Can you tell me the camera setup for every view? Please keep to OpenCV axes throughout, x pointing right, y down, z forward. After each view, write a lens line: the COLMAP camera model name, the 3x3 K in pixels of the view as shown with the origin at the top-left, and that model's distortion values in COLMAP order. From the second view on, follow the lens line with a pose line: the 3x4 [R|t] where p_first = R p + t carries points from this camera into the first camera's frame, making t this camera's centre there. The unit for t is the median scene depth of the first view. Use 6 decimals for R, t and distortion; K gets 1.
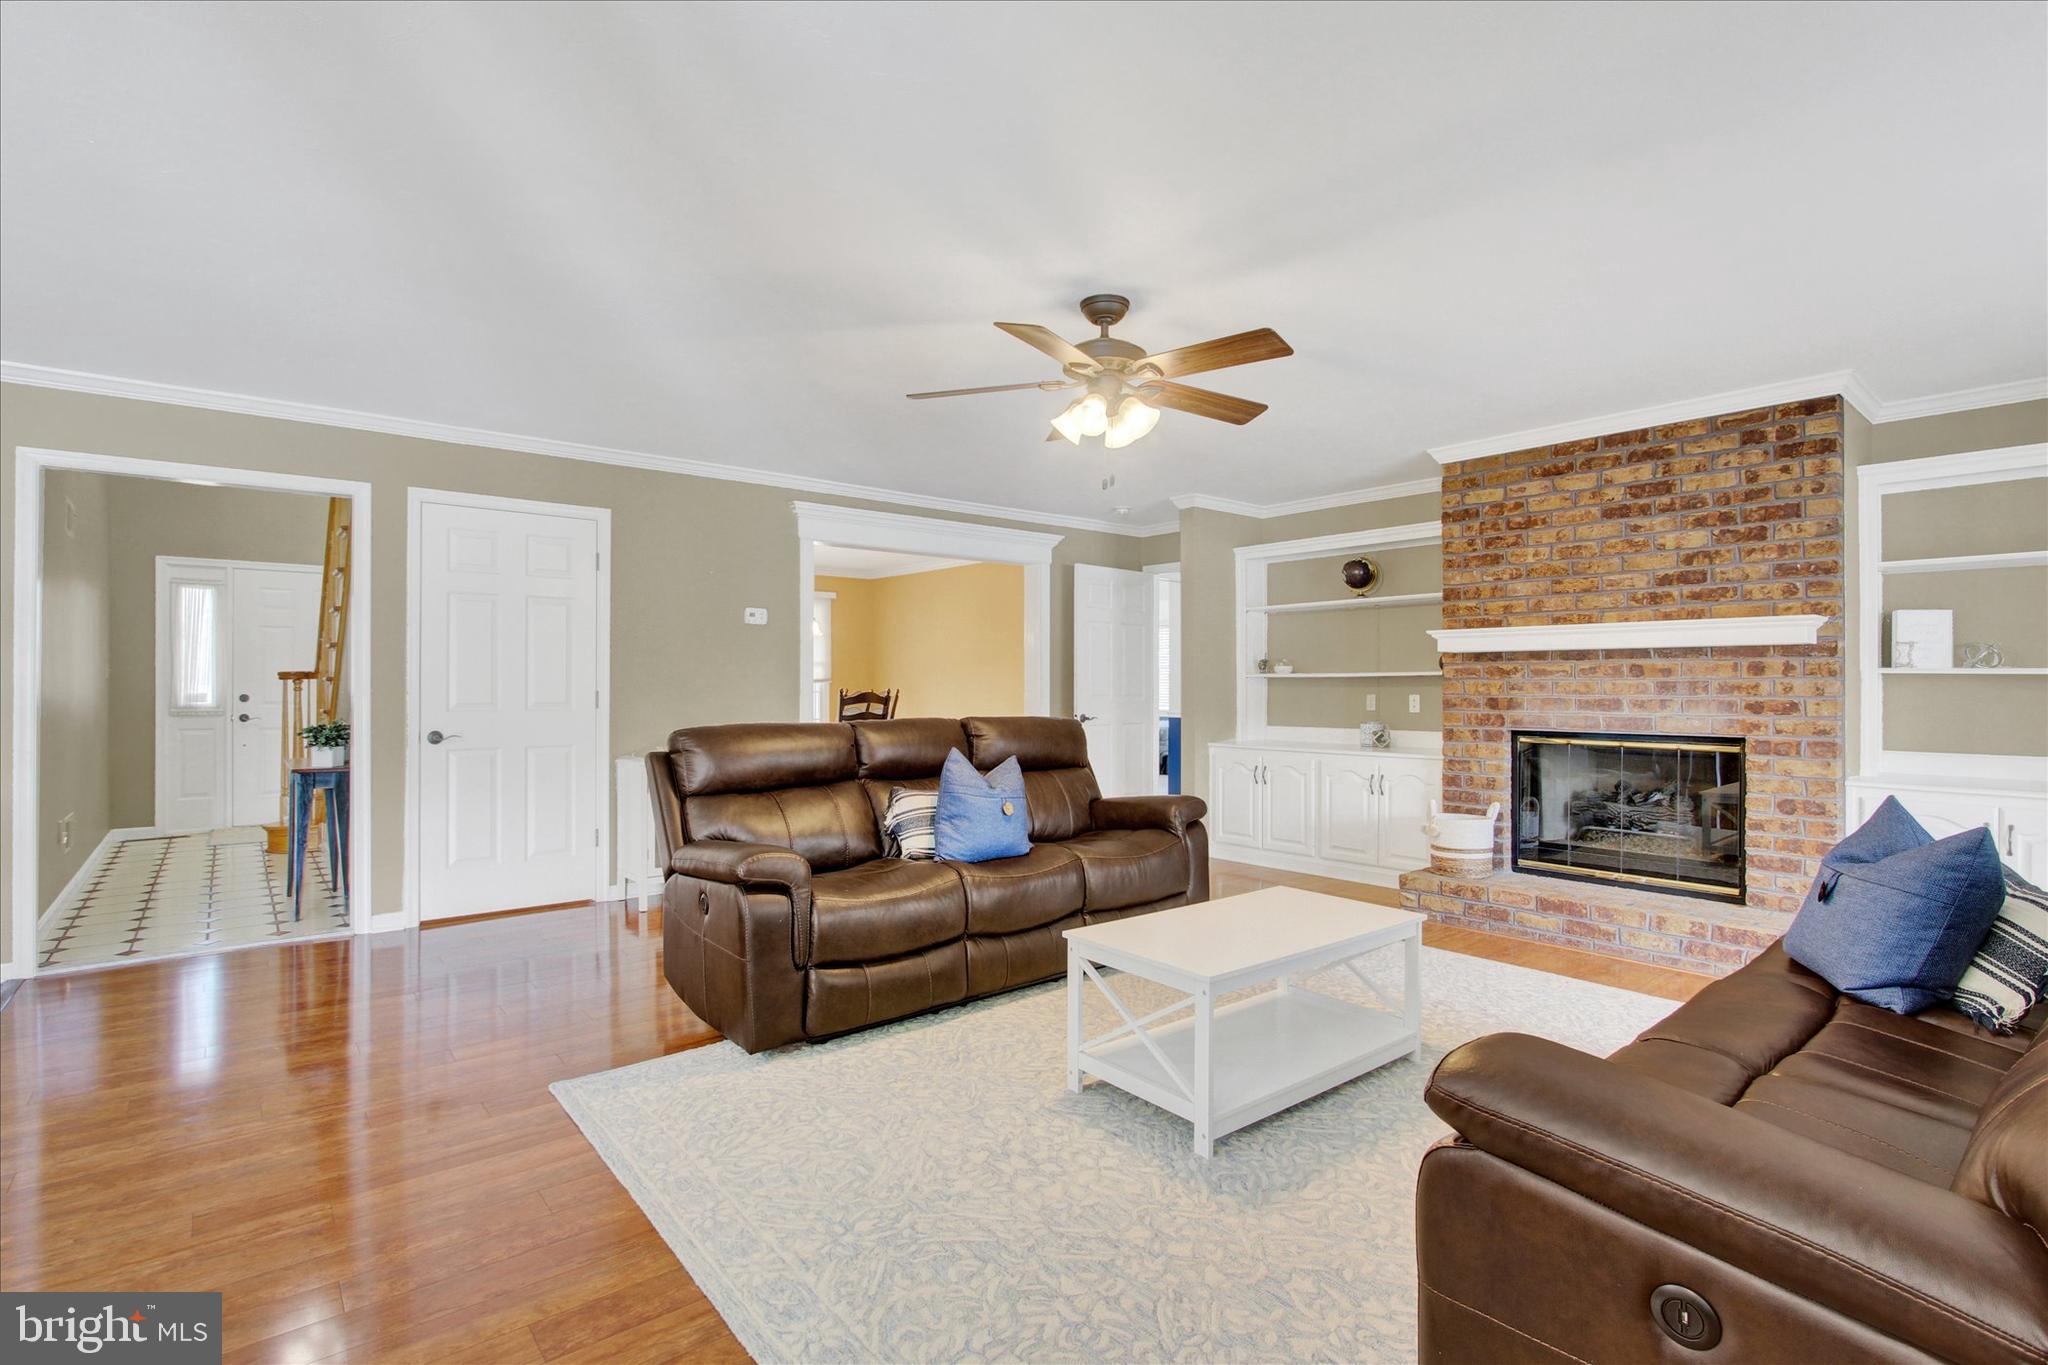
lens RADIAL K [[967.3, 0, 1021.4], [0, 967.3, 678.4], [0, 0, 1]] dist [-0.013075, 0.000150]
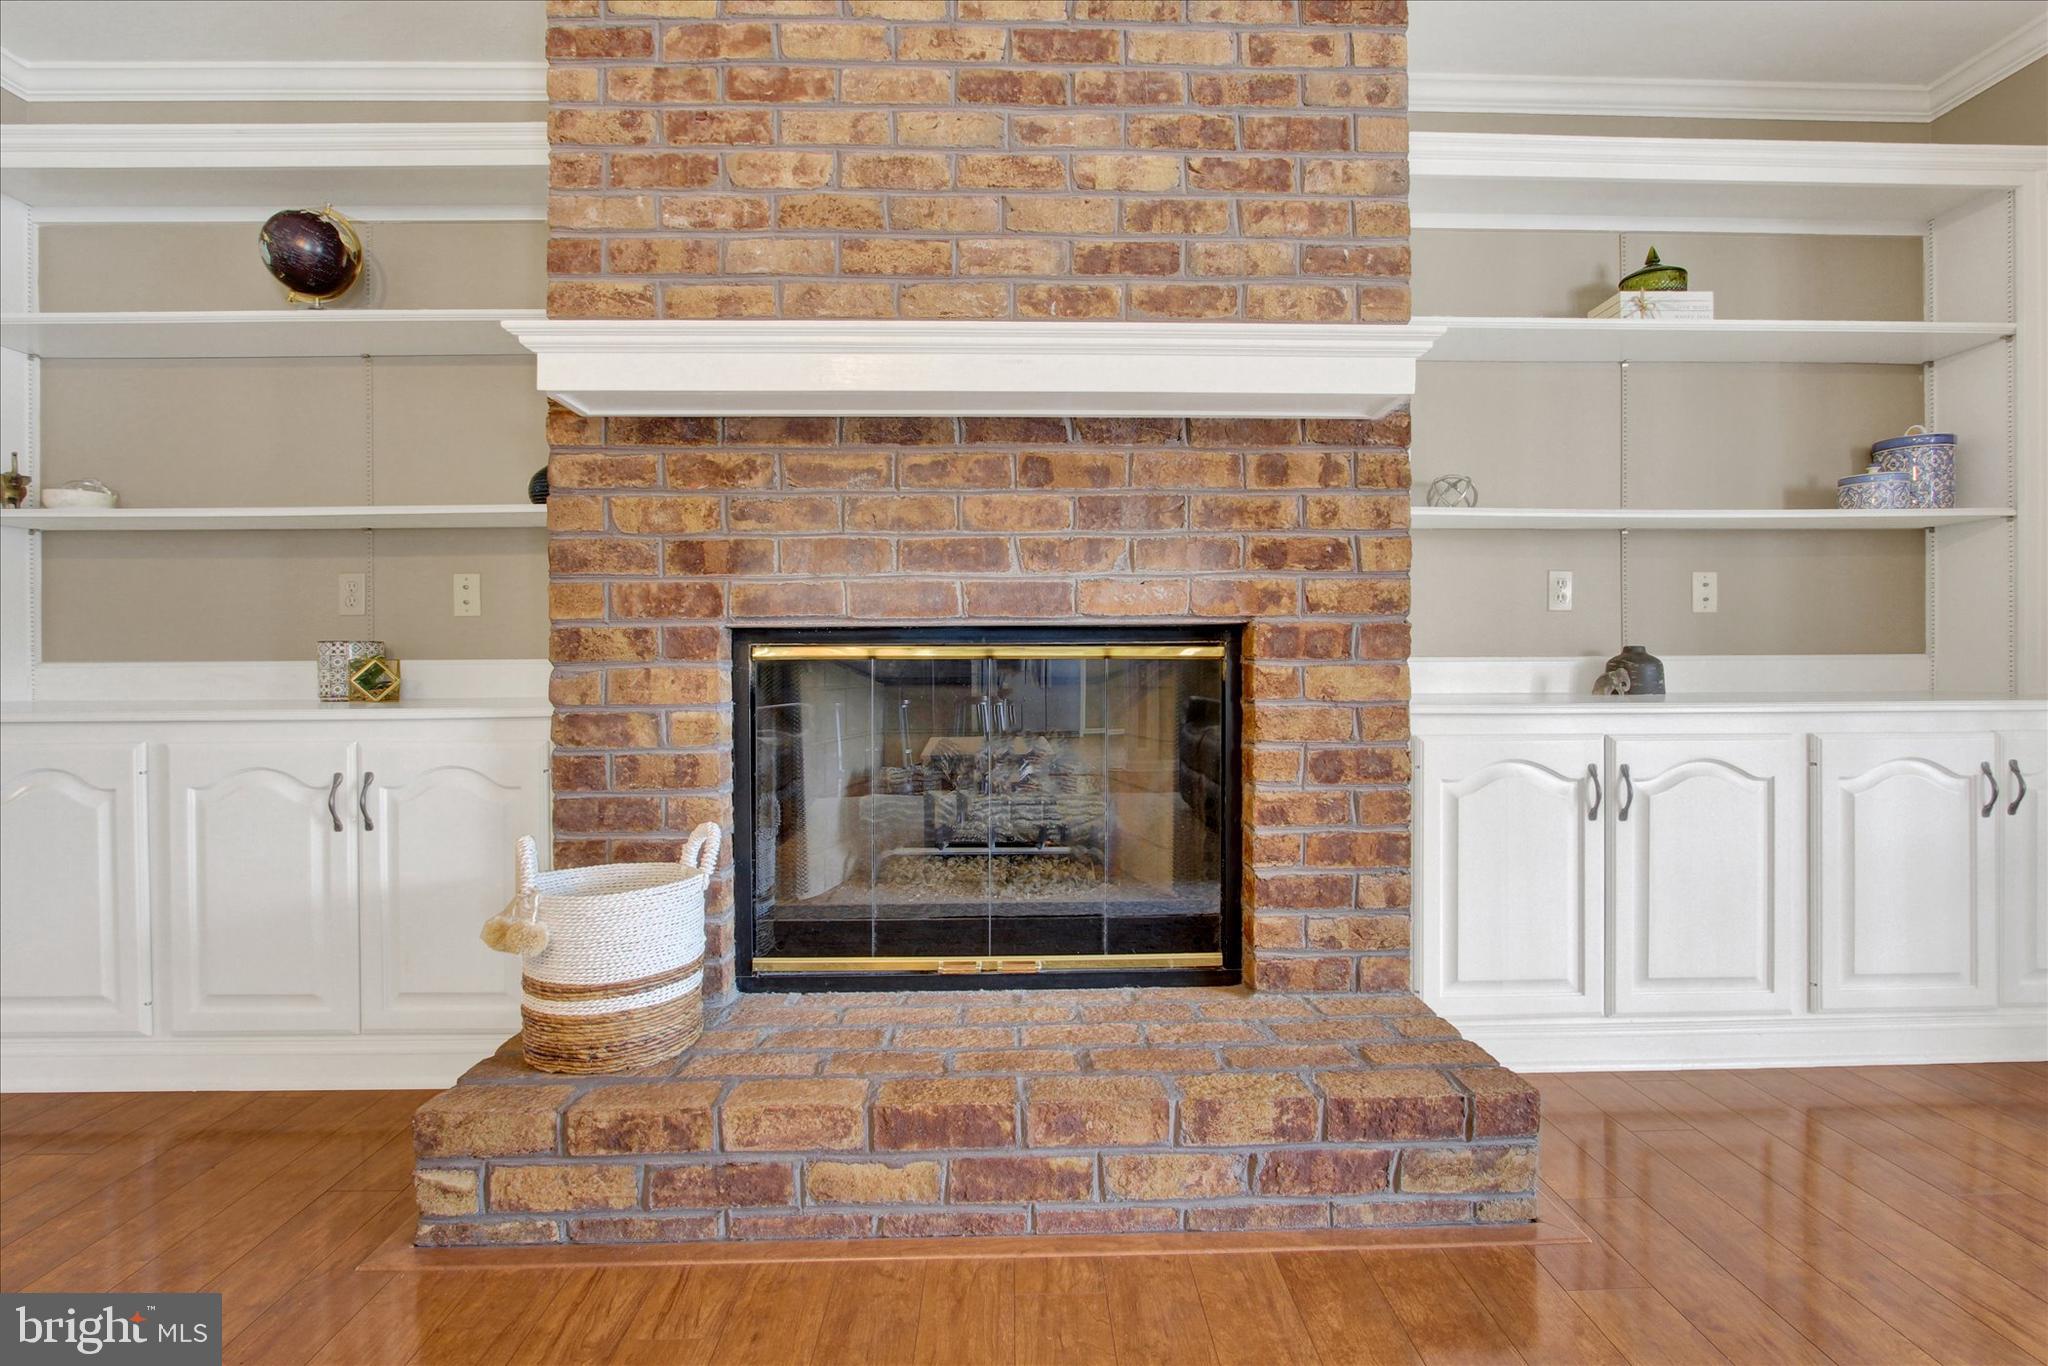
lens RADIAL K [[967.3, 0, 1037.8], [0, 967.3, 673.6], [0, 0, 1]] dist [-0.013075, 0.000150]
pose [[0.608406, -0.009683, 0.793567, 0.300132], [-0.000536, 0.999920, 0.012612, 0.072814], [-0.793626, -0.008098, 0.608353, 0.728942]]
